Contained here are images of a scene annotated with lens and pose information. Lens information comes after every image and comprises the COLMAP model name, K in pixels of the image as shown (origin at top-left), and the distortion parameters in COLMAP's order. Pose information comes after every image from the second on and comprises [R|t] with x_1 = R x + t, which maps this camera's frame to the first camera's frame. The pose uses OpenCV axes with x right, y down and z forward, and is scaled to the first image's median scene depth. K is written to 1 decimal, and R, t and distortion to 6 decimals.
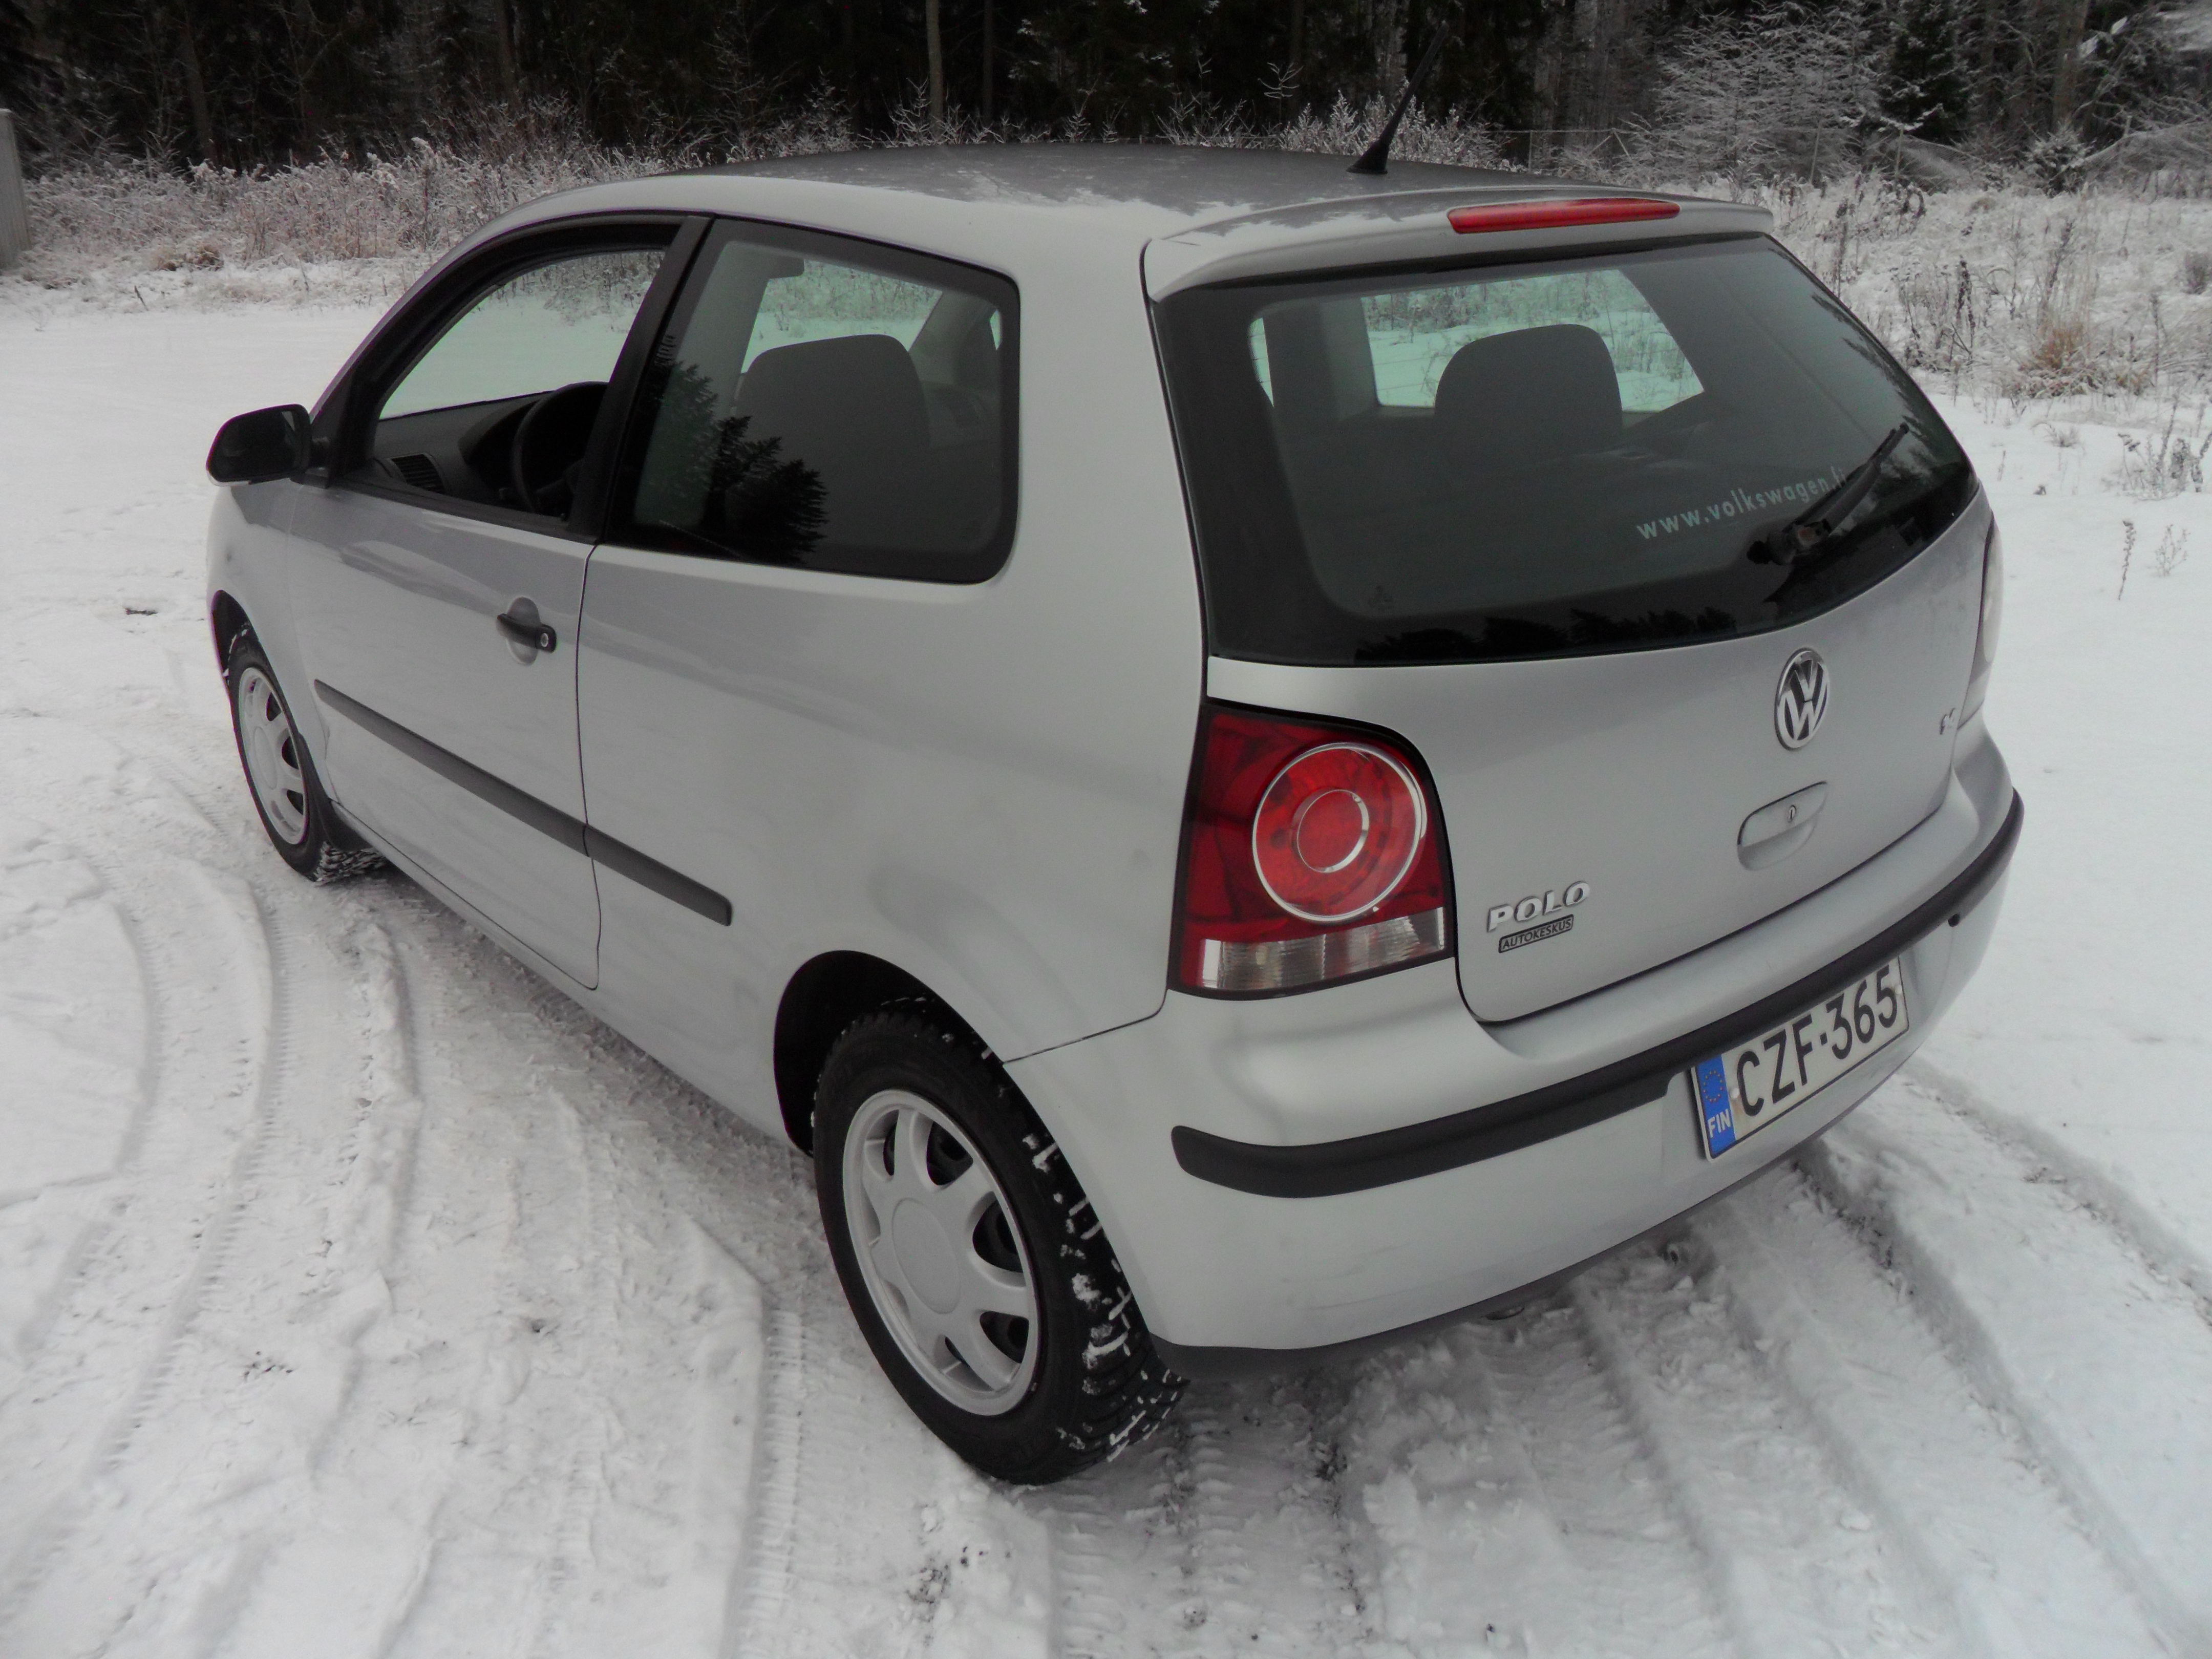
lens RADIAL K [[1728.3, 0, 1106.0], [0, 1728.3, 829.5], [0, 0, 1]] dist [0.000846, -0.024447]
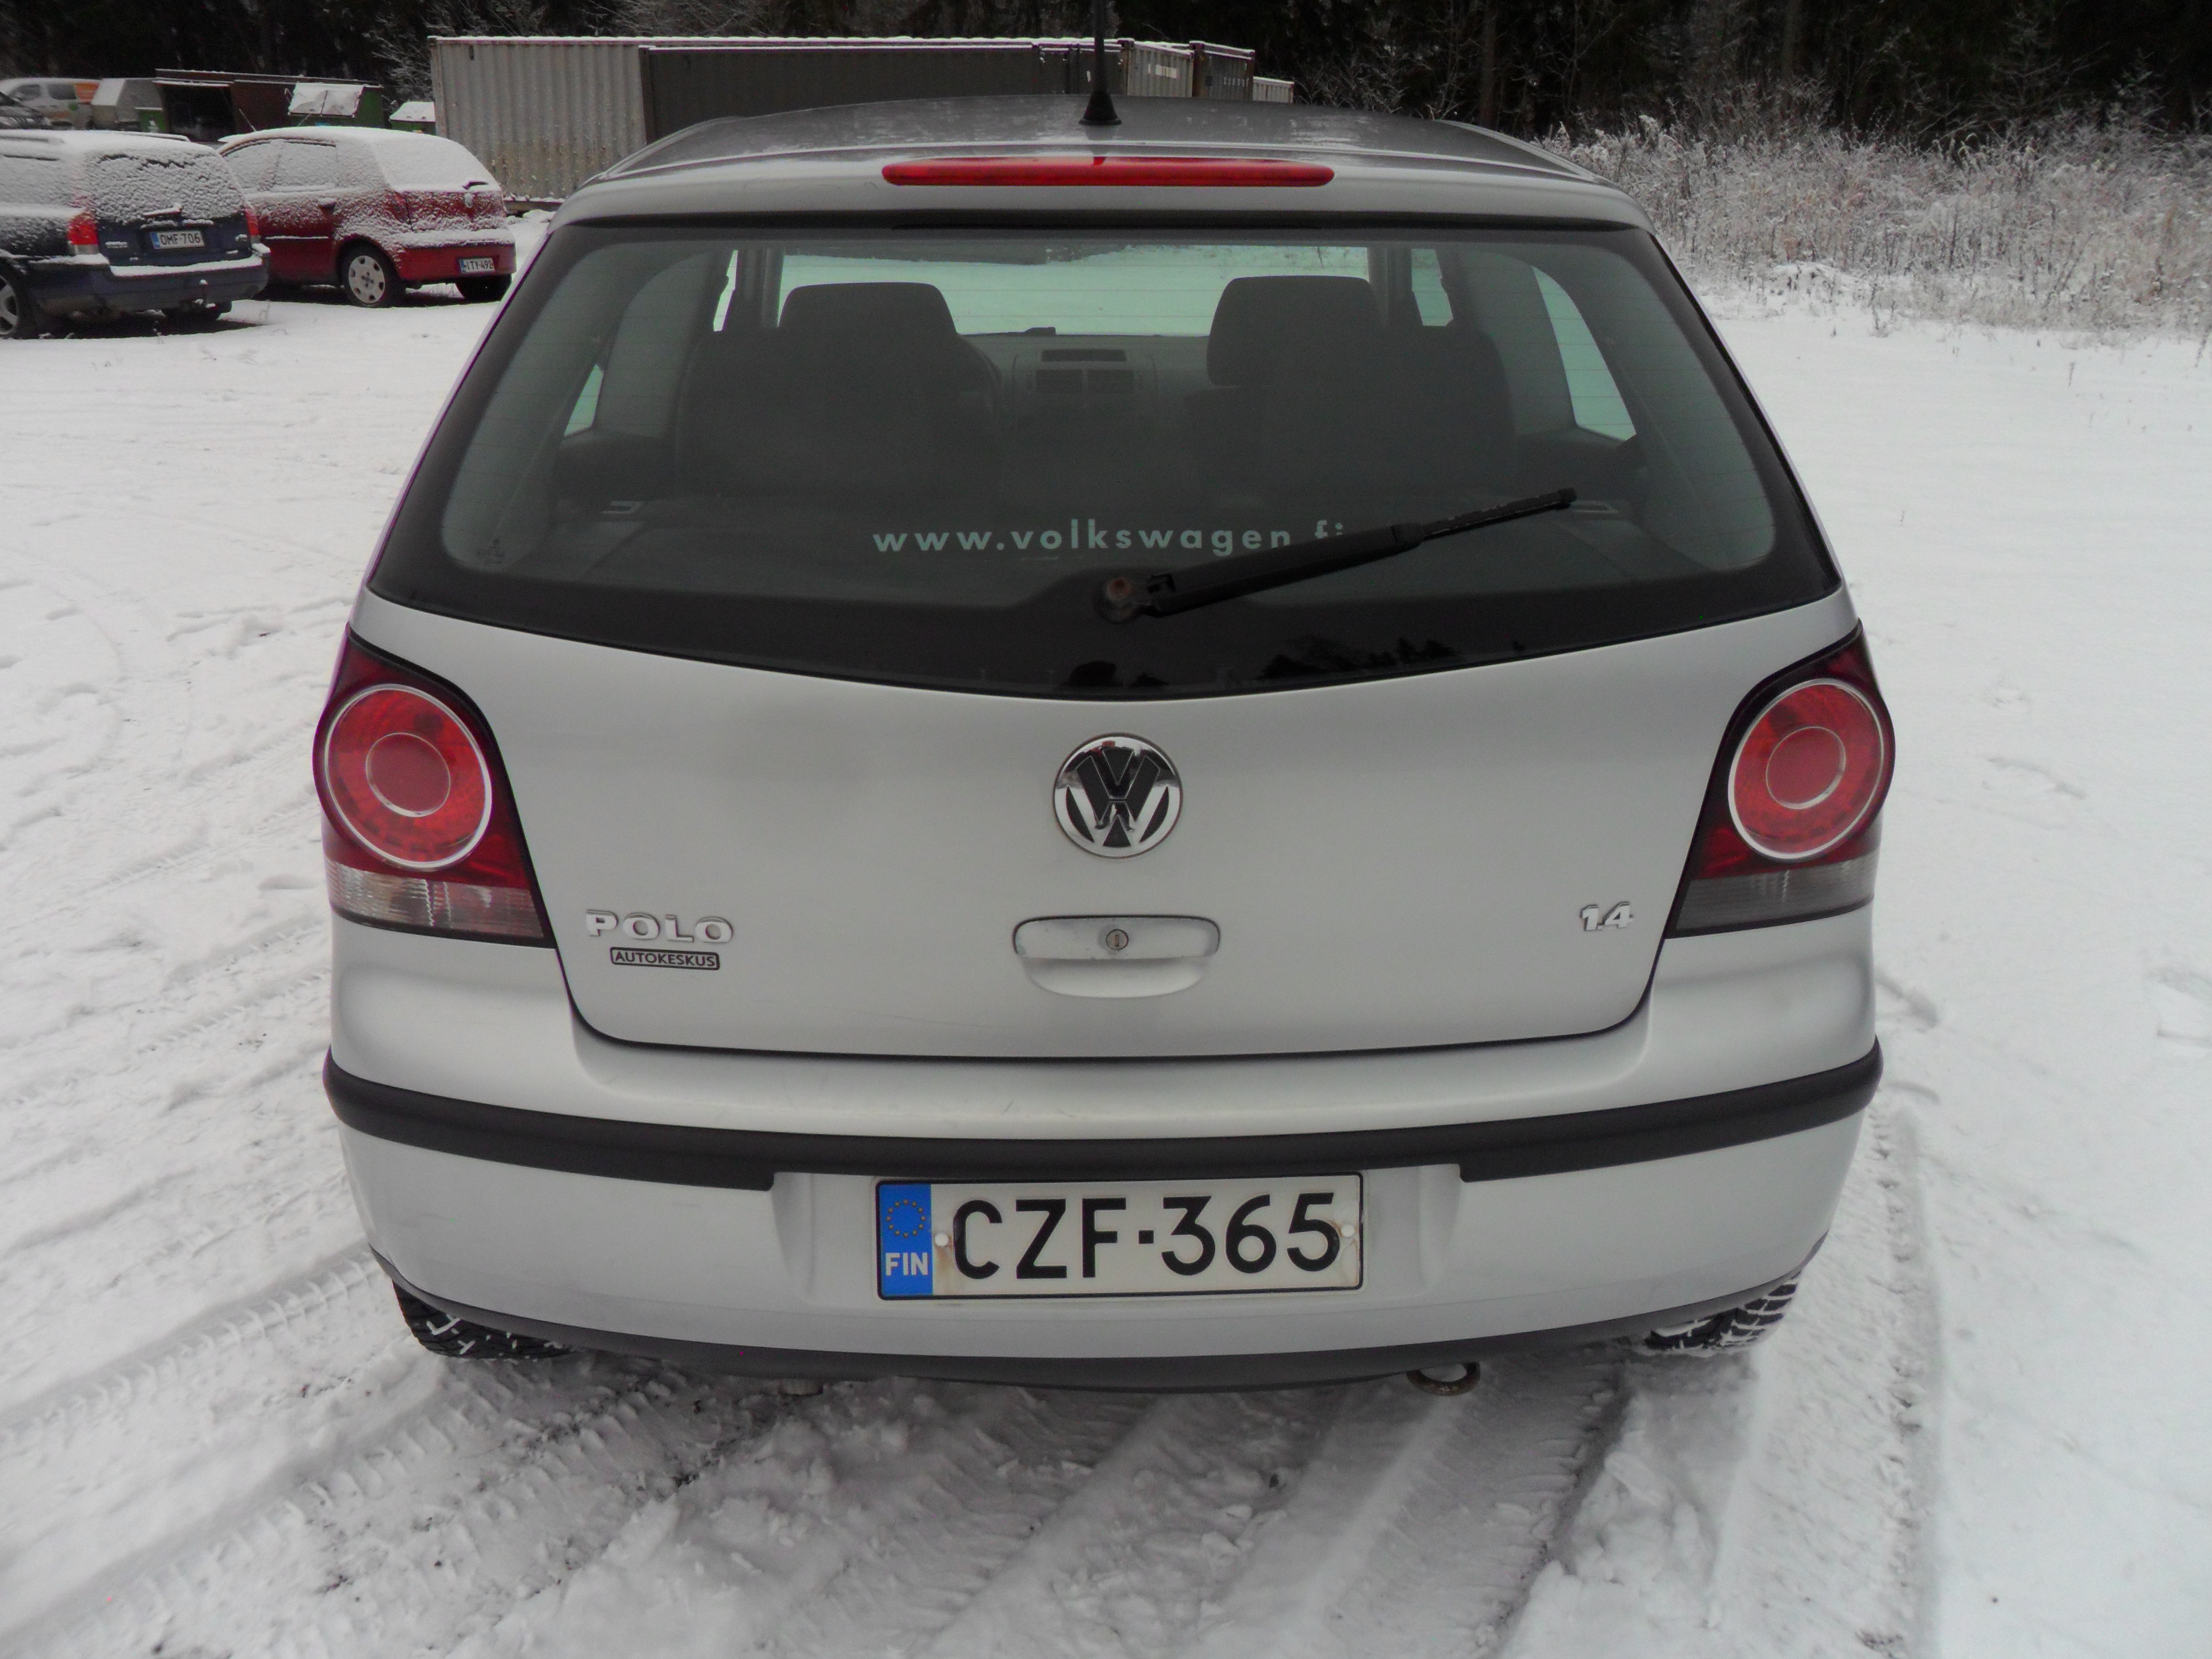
lens RADIAL K [[1728.3, 0, 1106.0], [0, 1728.3, 829.5], [0, 0, 1]] dist [0.000846, -0.024447]
pose [[0.785840, 0.250174, -0.565569, 0.754966], [-0.244857, 0.965655, 0.086927, -0.114118], [0.567891, 0.070172, 0.820107, 0.316396]]
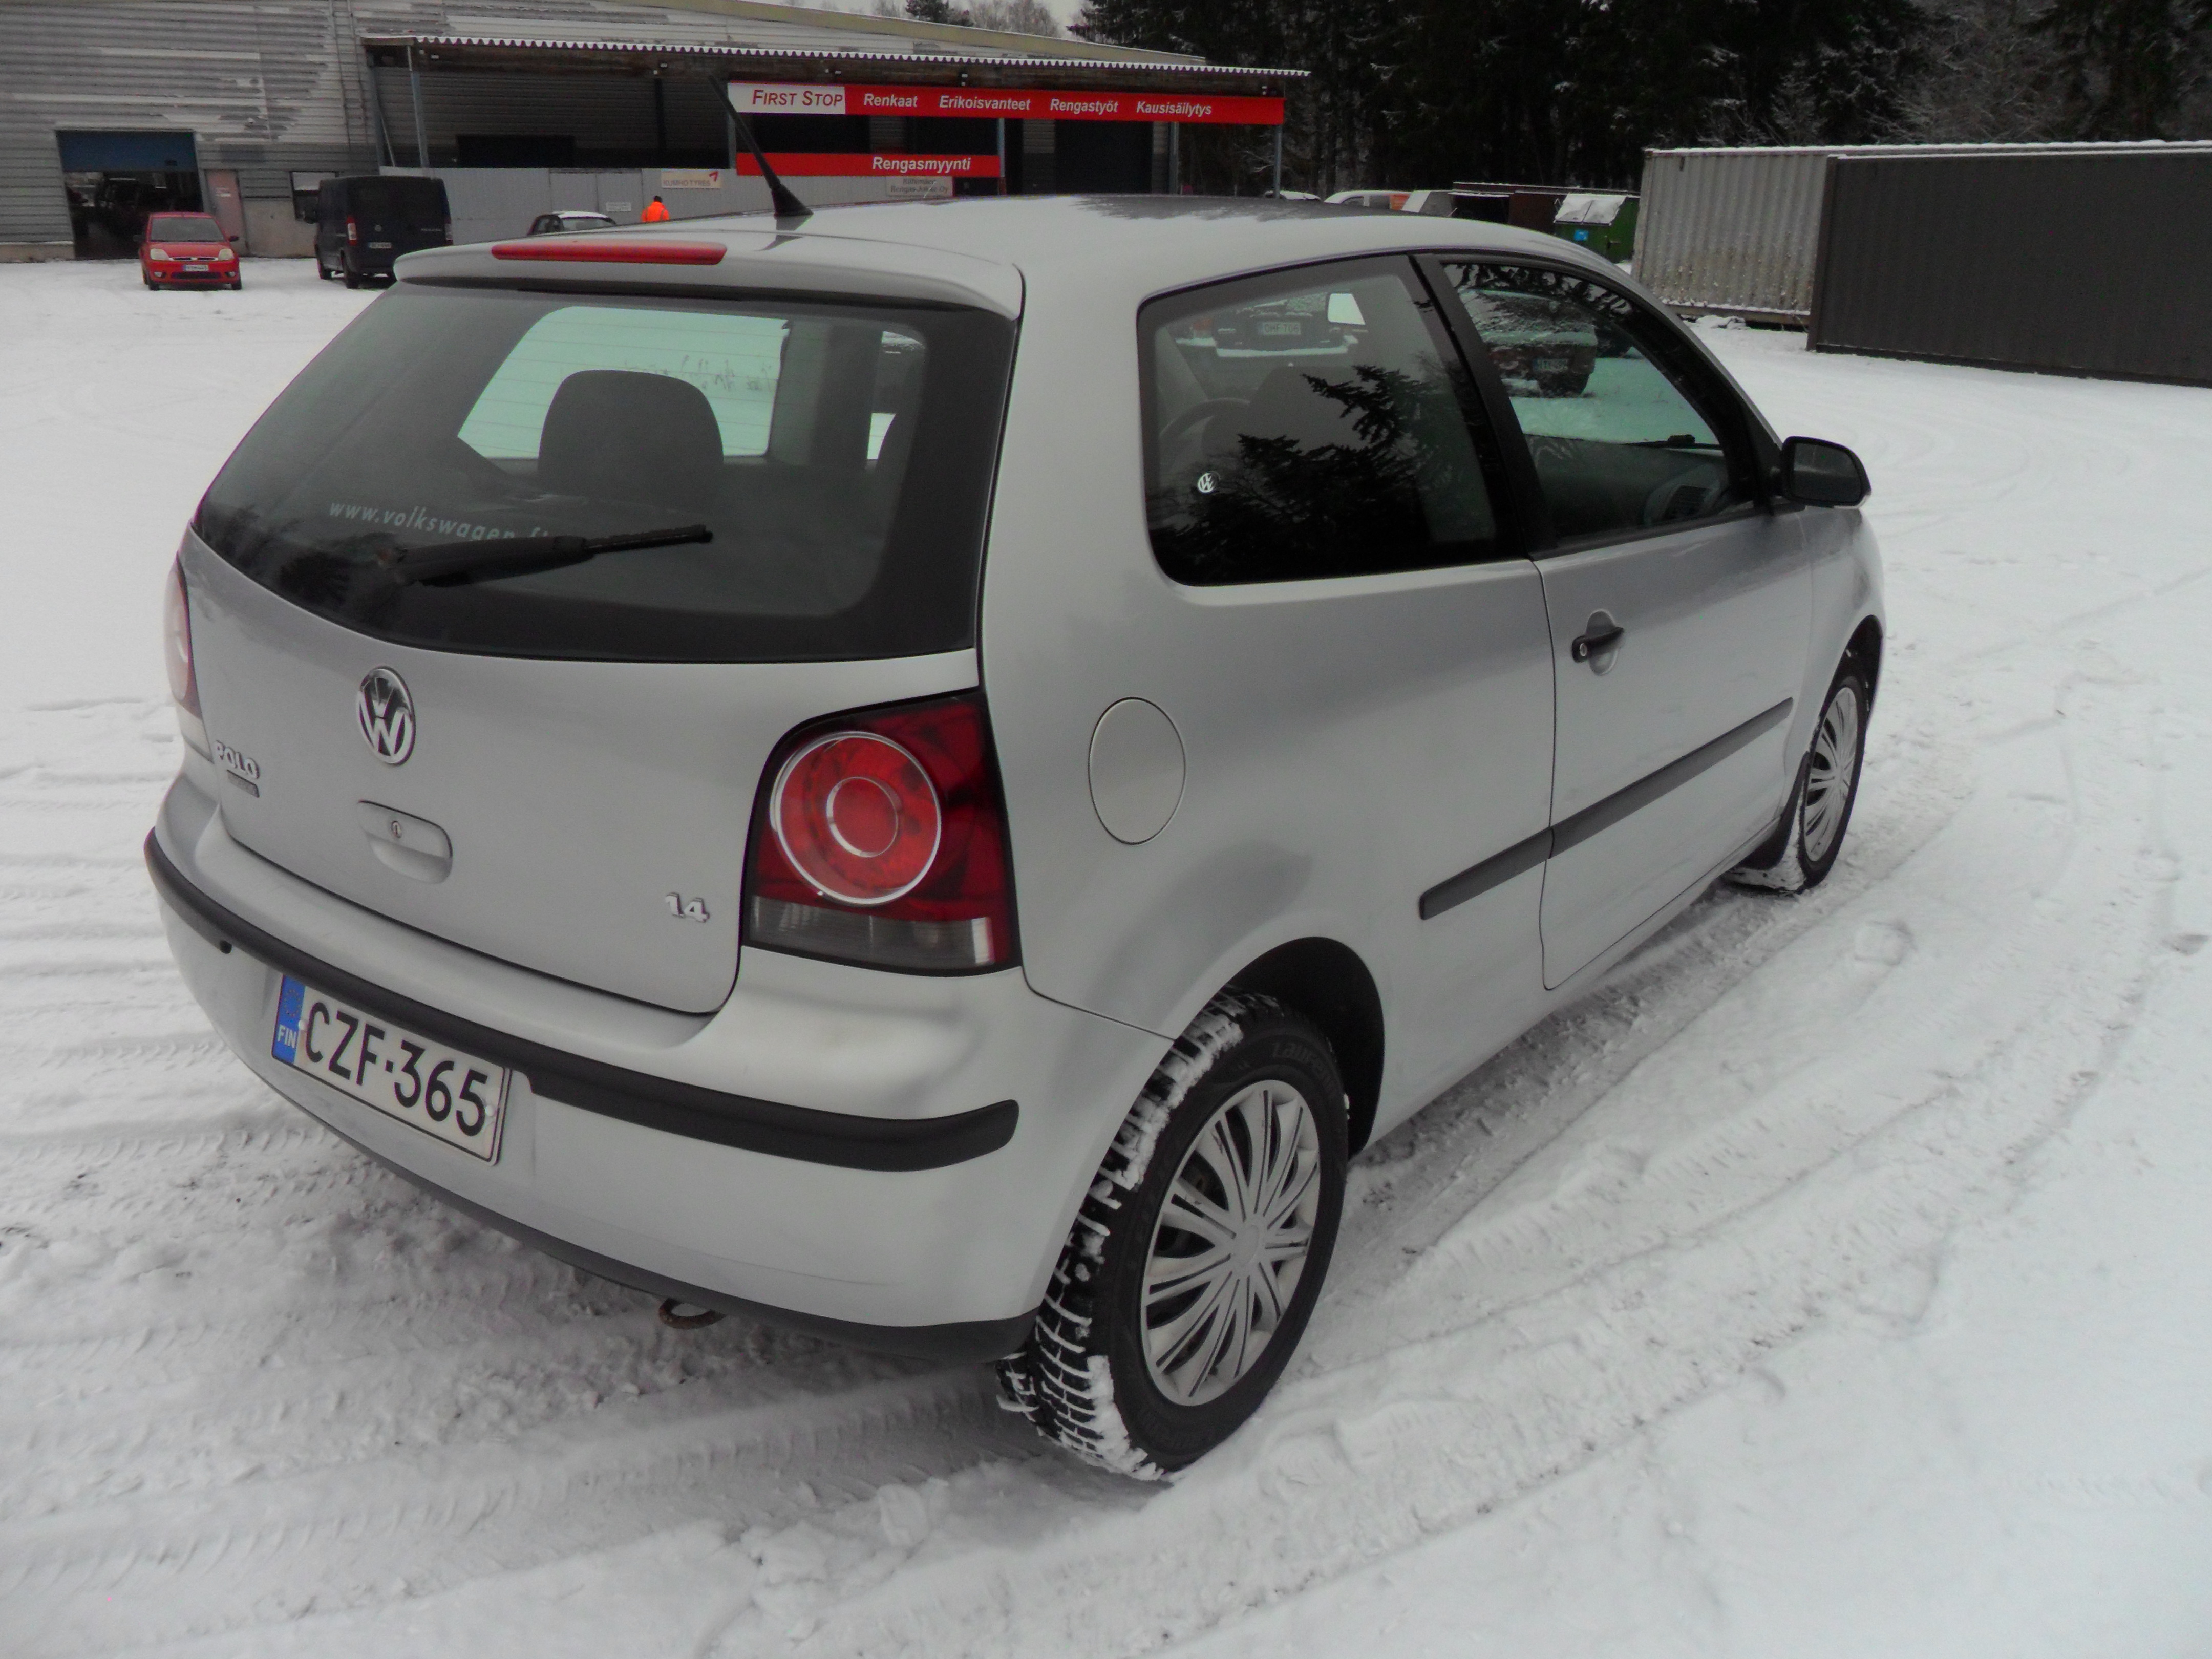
lens RADIAL K [[1726.5, 0, 1106.0], [0, 1726.5, 829.5], [0, 0, 1]] dist [0.083831, -0.187515]
pose [[0.234726, 0.332406, -0.913460, 1.313553], [-0.370743, 0.899296, 0.231984, -0.368756], [0.898584, 0.284207, 0.334326, 0.942887]]
